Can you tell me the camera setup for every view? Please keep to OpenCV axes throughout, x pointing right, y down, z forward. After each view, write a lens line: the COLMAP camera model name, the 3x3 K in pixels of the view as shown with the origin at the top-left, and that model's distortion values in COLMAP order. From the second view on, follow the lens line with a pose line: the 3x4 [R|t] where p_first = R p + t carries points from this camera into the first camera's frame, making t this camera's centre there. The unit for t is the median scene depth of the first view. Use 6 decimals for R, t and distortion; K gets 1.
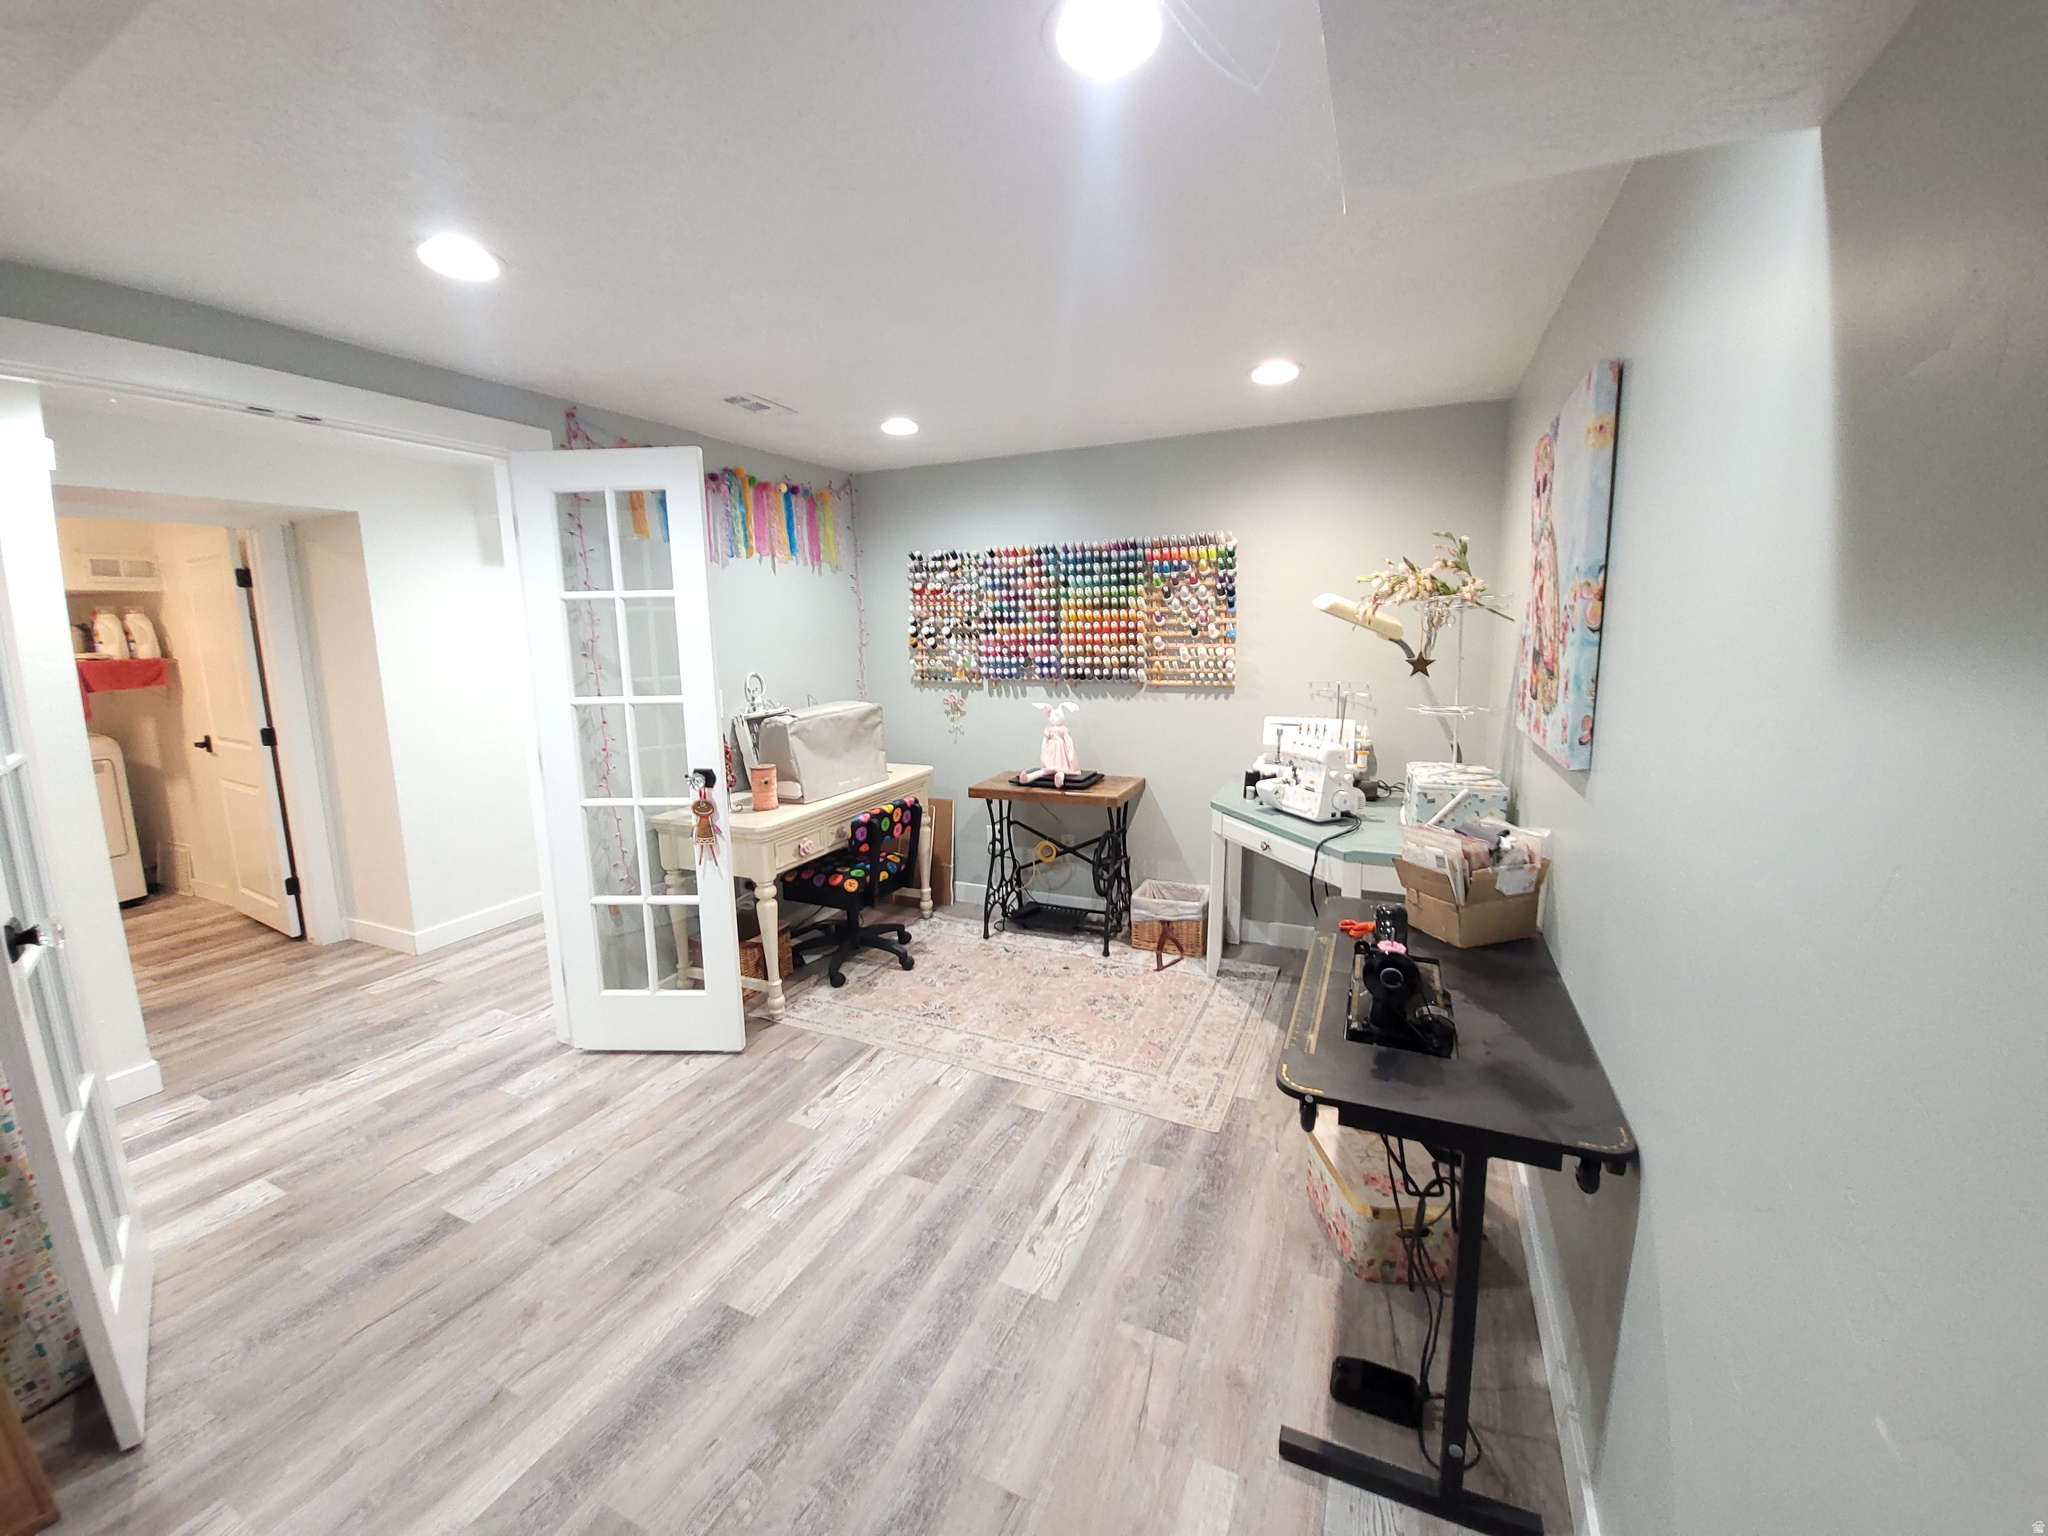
lens RADIAL K [[814.9, 0, 1015.9], [0, 814.9, 759.3], [0, 0, 1]] dist [-0.004597, -0.000327]
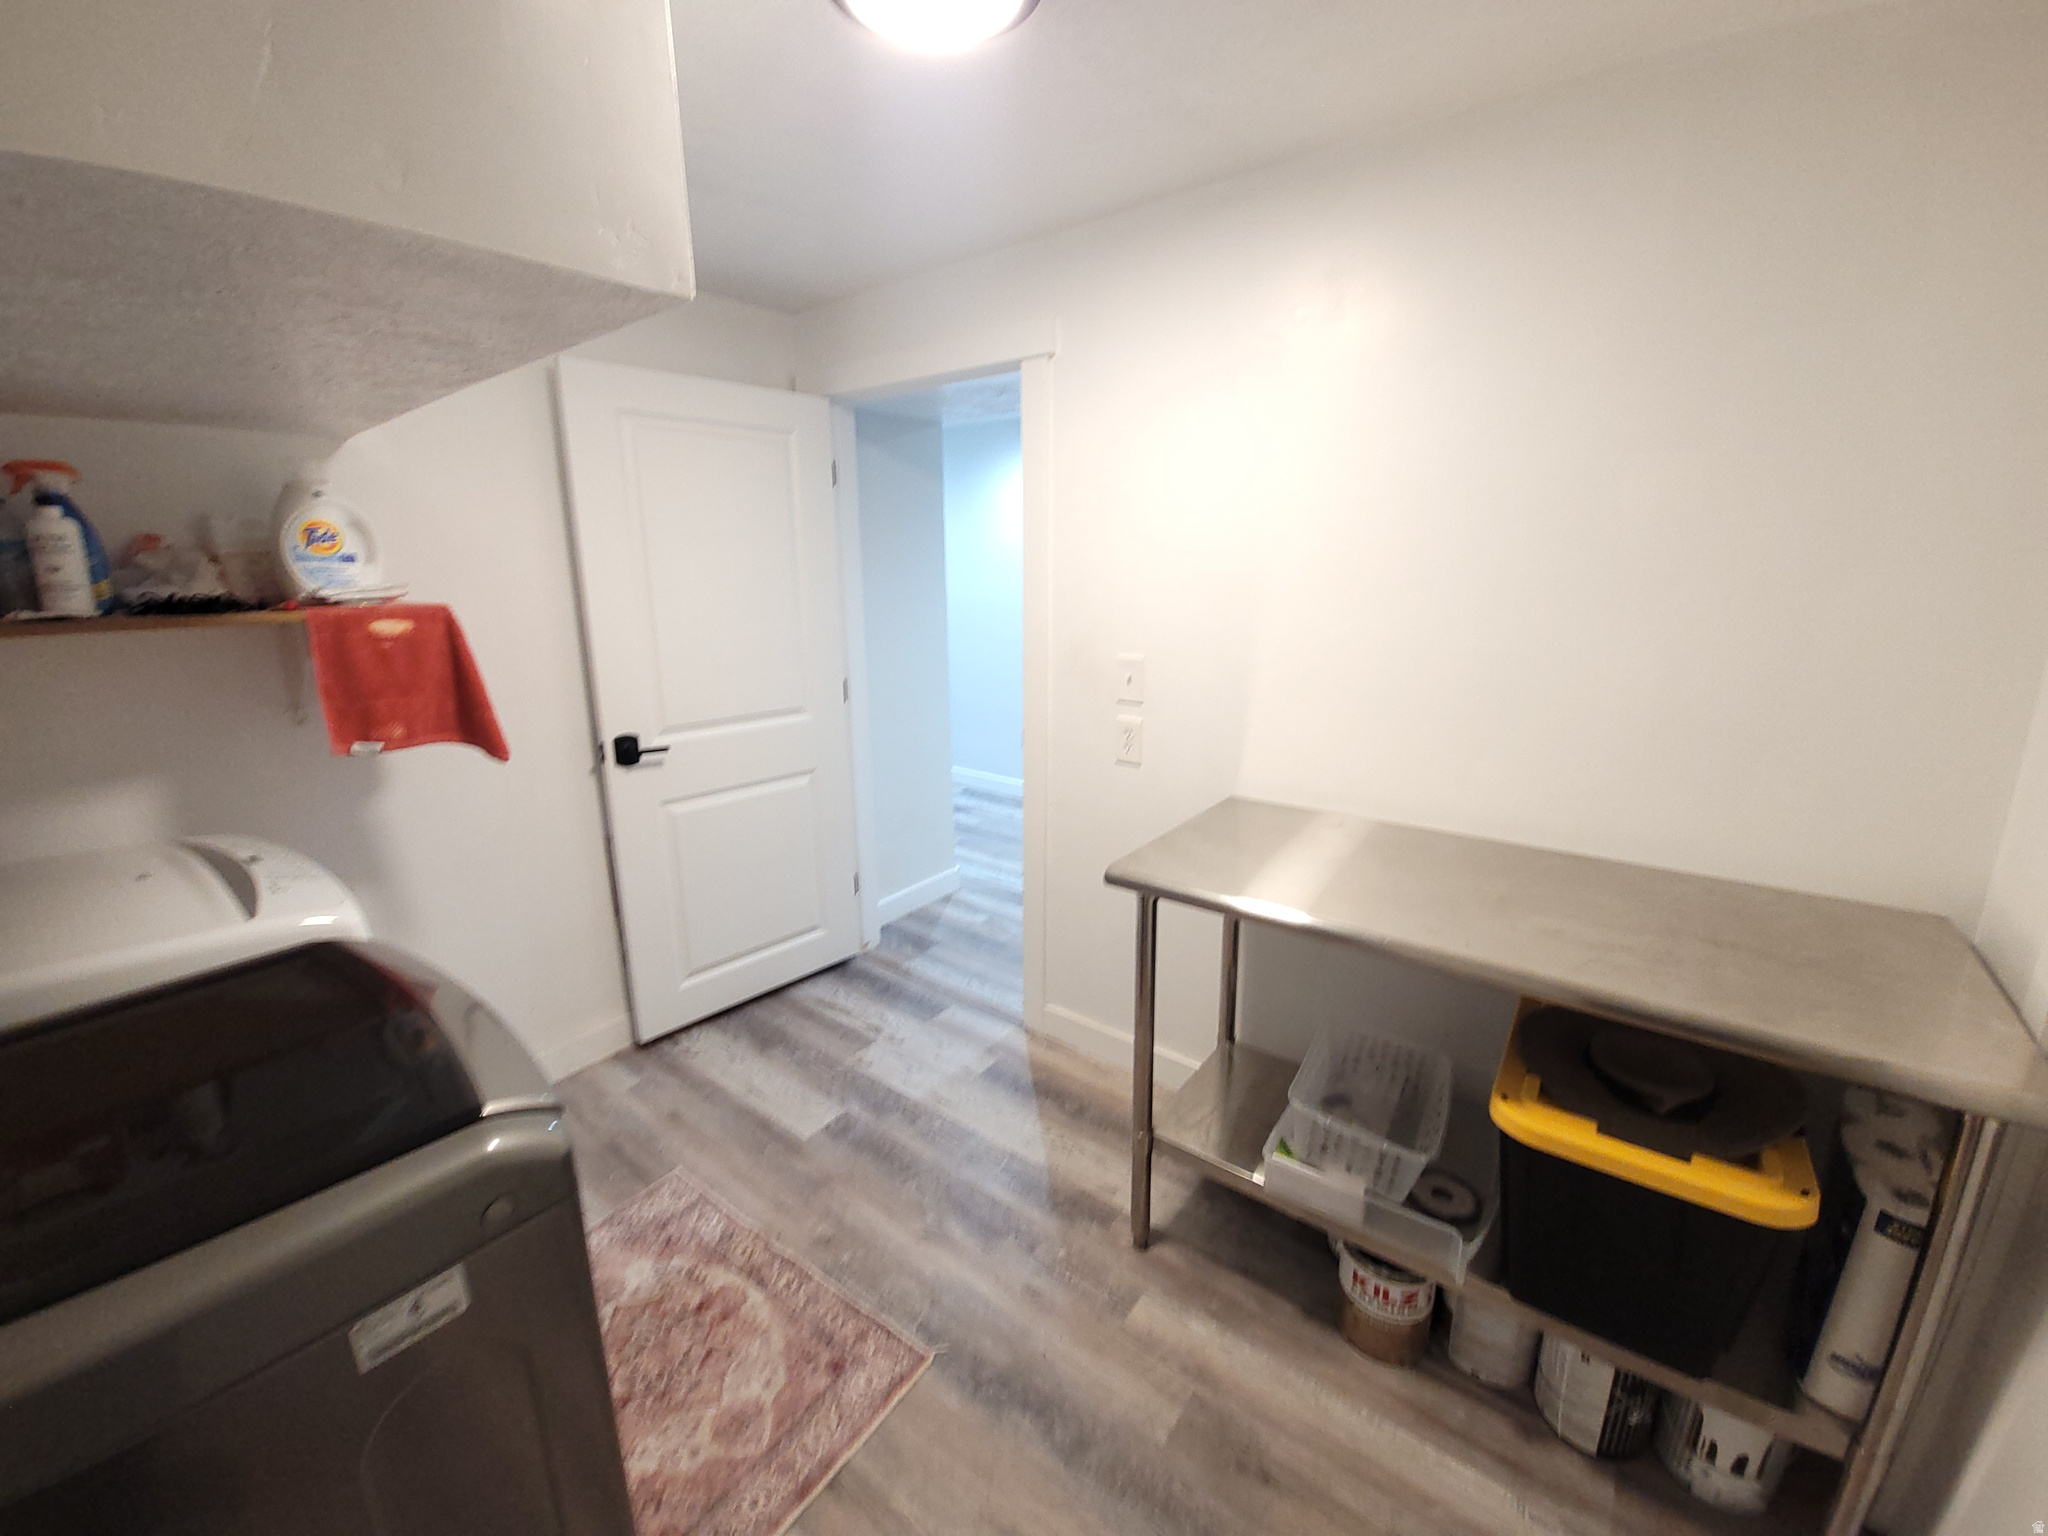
lens RADIAL K [[814.9, 0, 1023.3], [0, 814.9, 765.4], [0, 0, 1]] dist [-0.004597, -0.000327]
pose [[0.218644, -0.240953, 0.945588, -1.426089], [0.159826, 0.964790, 0.208890, -0.079300], [-0.962627, 0.105457, 0.249456, 0.597701]]
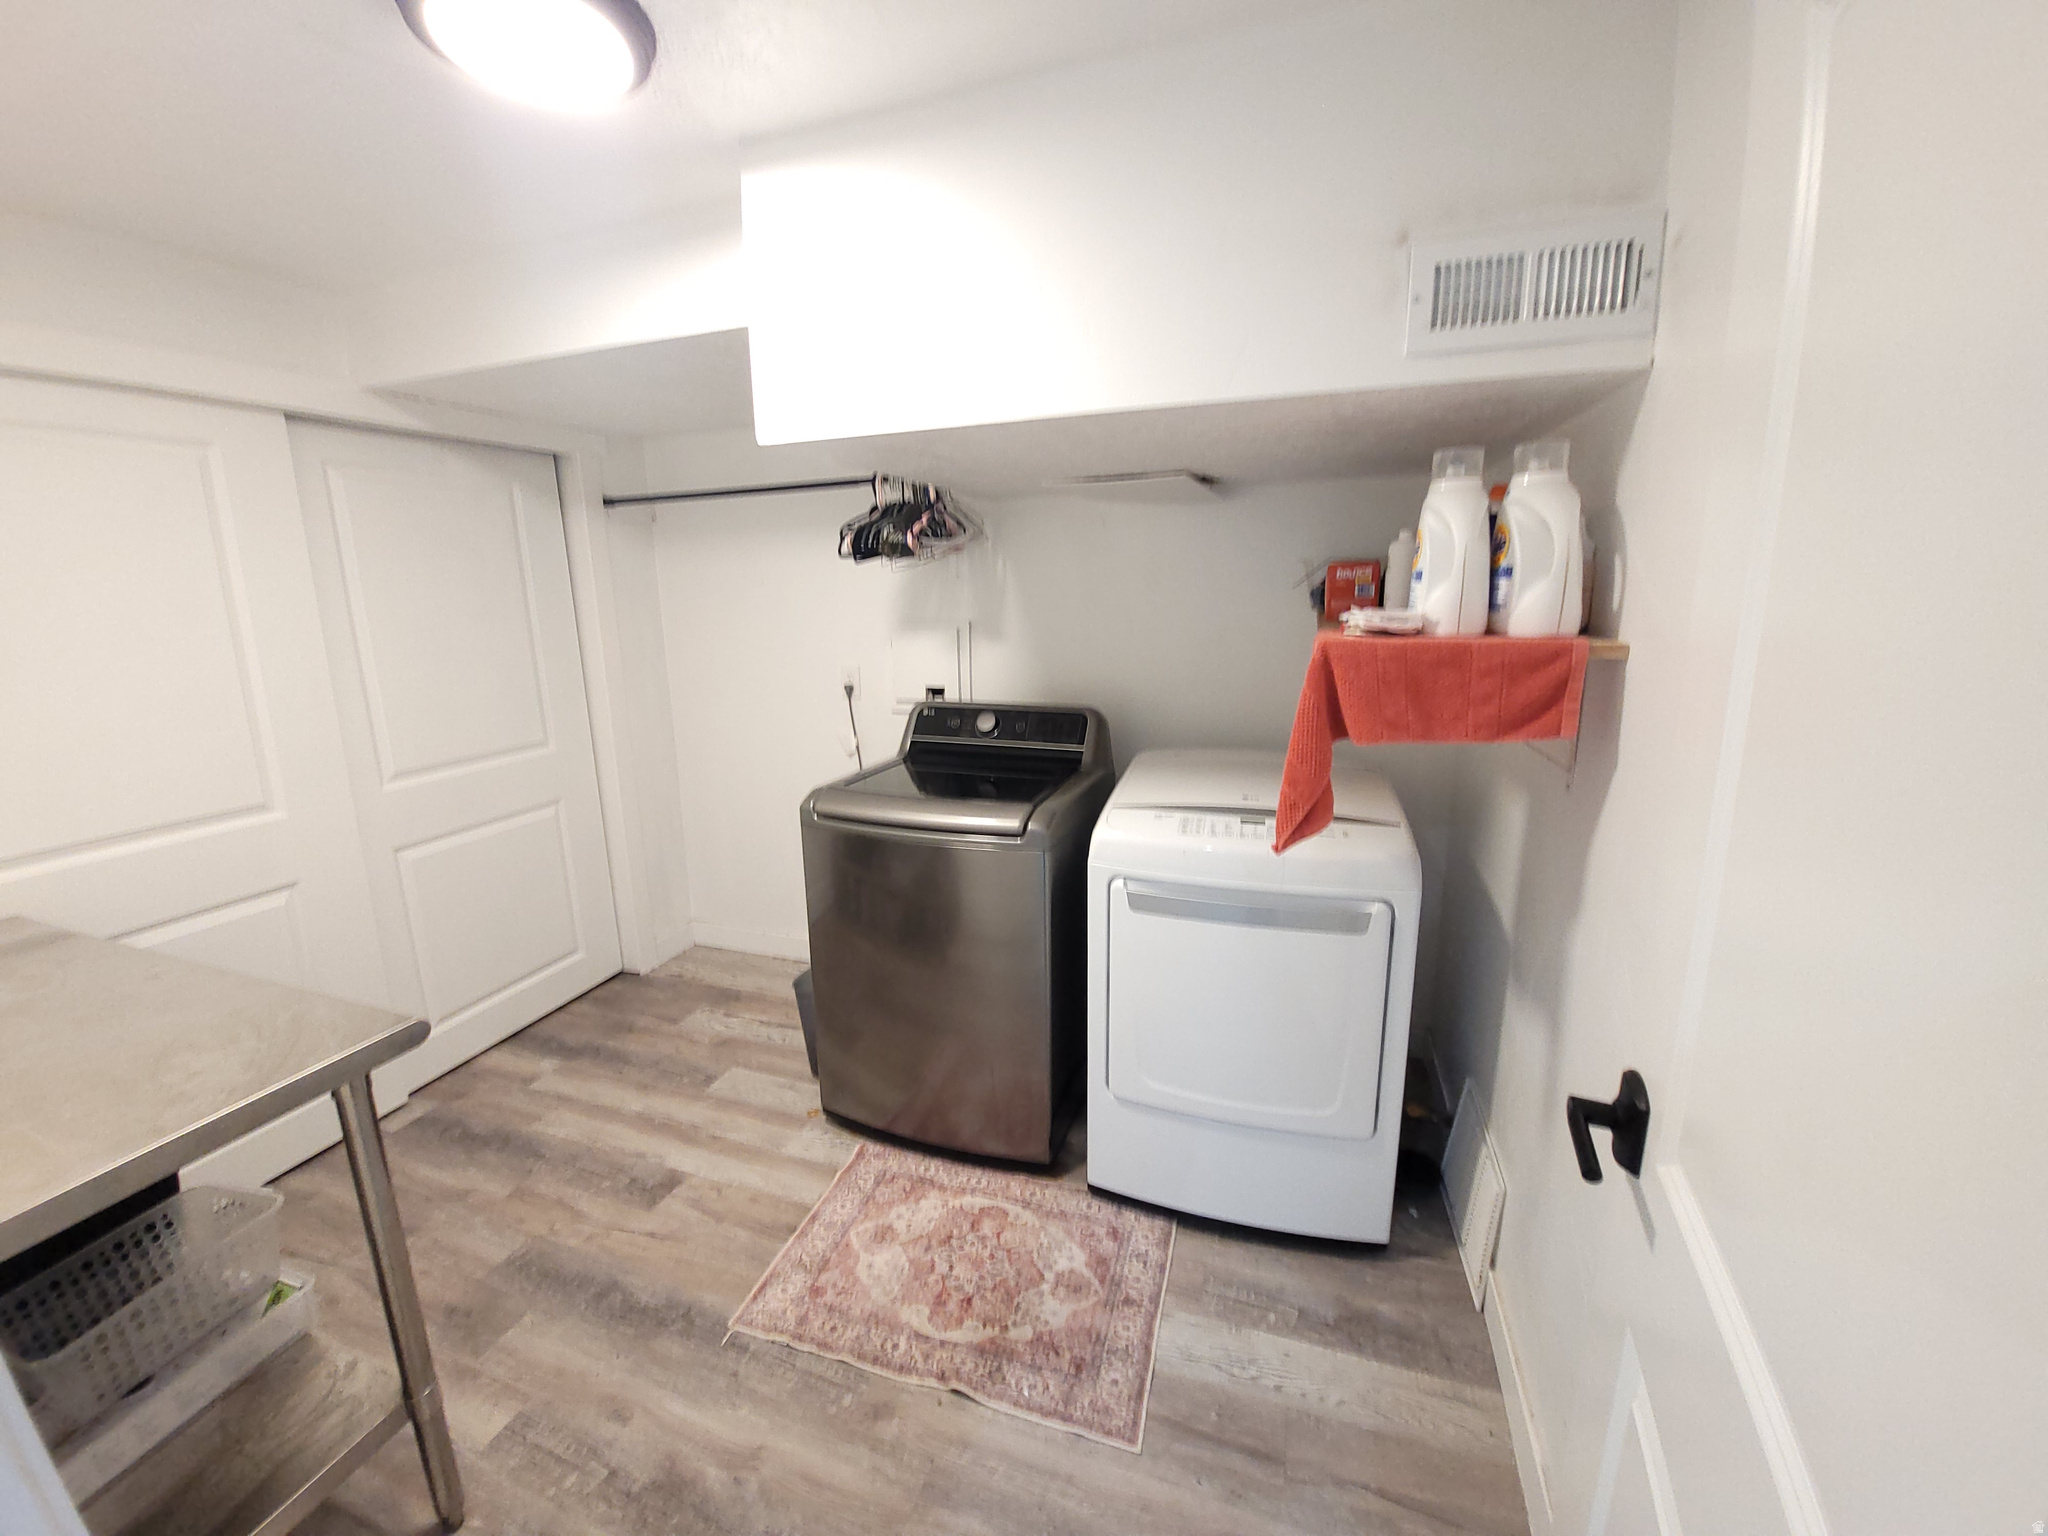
lens RADIAL K [[814.9, 0, 1021.1], [0, 814.9, 759.1], [0, 0, 1]] dist [-0.004597, -0.000327]
pose [[0.091104, 0.198910, -0.975774, -0.827086], [-0.120873, 0.974813, 0.187429, -0.116465], [0.988478, 0.100869, 0.112853, 0.816499]]
